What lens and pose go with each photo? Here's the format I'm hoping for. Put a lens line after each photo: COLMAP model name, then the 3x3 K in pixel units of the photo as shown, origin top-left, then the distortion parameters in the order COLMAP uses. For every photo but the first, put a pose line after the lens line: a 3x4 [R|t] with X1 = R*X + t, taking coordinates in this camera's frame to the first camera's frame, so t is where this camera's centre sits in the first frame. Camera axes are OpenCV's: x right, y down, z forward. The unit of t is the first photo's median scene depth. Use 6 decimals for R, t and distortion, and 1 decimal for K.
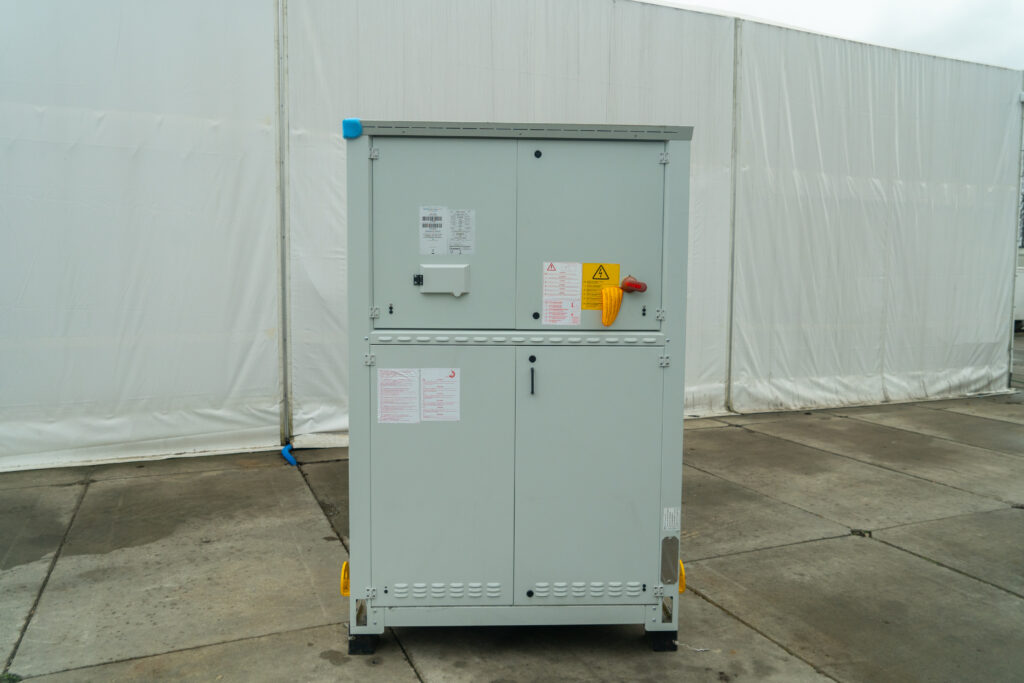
lens RADIAL K [[768.9, 0, 513.3], [0, 768.9, 338.5], [0, 0, 1]] dist [-0.007164, 0.007913]
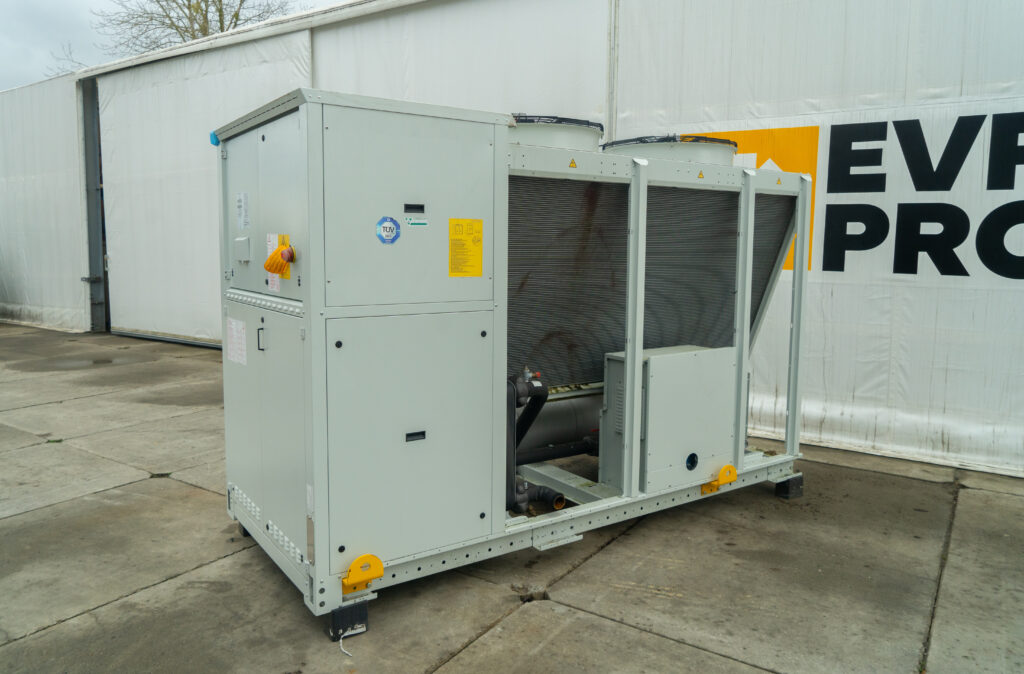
lens RADIAL K [[738.5, 0, 494.3], [0, 738.5, 320.1], [0, 0, 1]] dist [0.001527, -0.001260]
pose [[0.527220, 0.083093, -0.845656, 0.839628], [-0.077601, 0.995757, 0.049462, -0.039977], [0.846178, 0.039546, 0.531431, 0.529428]]
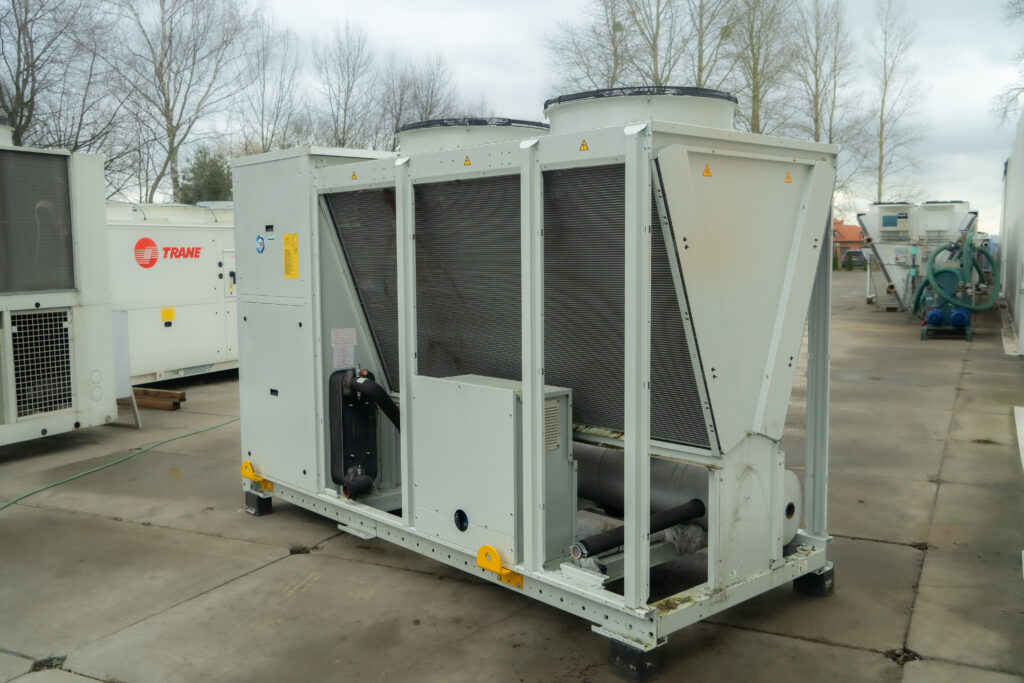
lens RADIAL K [[932.6, 0, 509.5], [0, 932.6, 326.2], [0, 0, 1]] dist [0.006419, 0.004980]
pose [[-0.774921, 0.051374, -0.629967, 0.735658], [-0.050085, 0.988566, 0.142227, -0.175974], [0.630070, 0.141767, -0.763488, 2.085735]]
